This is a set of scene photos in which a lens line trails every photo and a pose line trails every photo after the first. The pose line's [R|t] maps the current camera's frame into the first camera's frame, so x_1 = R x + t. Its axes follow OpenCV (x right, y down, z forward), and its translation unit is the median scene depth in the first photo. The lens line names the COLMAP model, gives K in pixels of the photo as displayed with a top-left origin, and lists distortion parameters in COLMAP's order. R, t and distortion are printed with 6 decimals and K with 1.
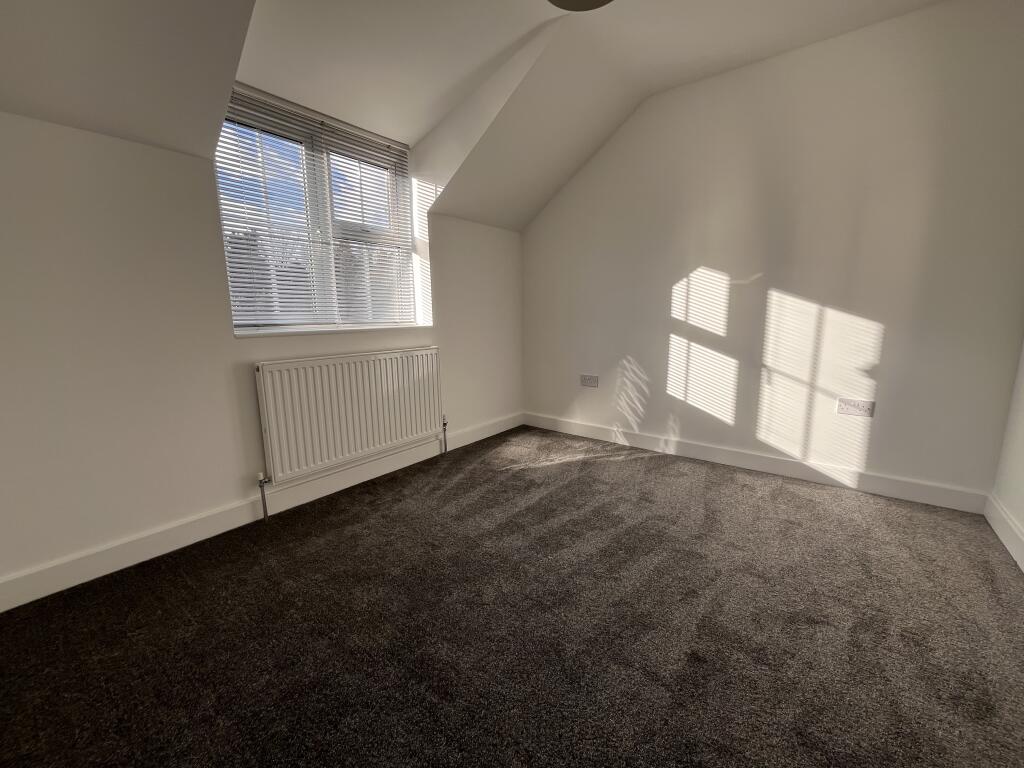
lens RADIAL K [[400.5, 0, 513.7], [0, 400.5, 384.2], [0, 0, 1]] dist [0.086257, 0.000018]
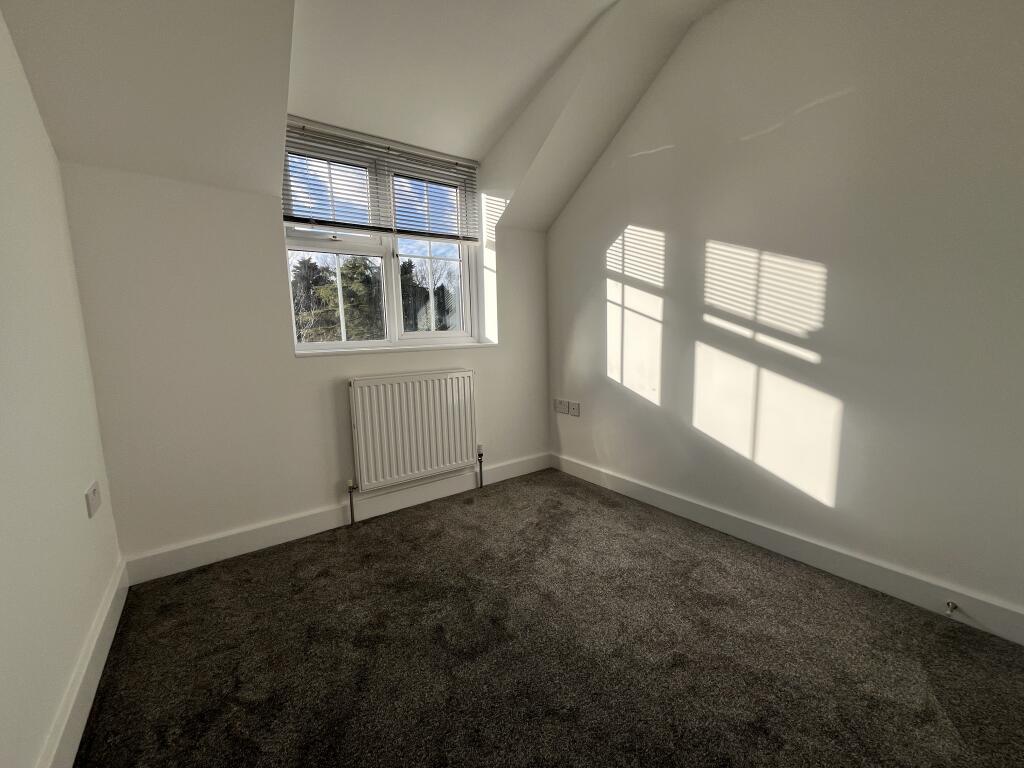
lens RADIAL K [[400.5, 0, 513.7], [0, 400.5, 384.2], [0, 0, 1]] dist [0.086257, 0.000018]
pose [[0.960106, 0.030823, -0.277932, 0.109503], [-0.041657, 0.998582, -0.033158, -0.024158], [0.276515, 0.043413, 0.960028, 0.120684]]
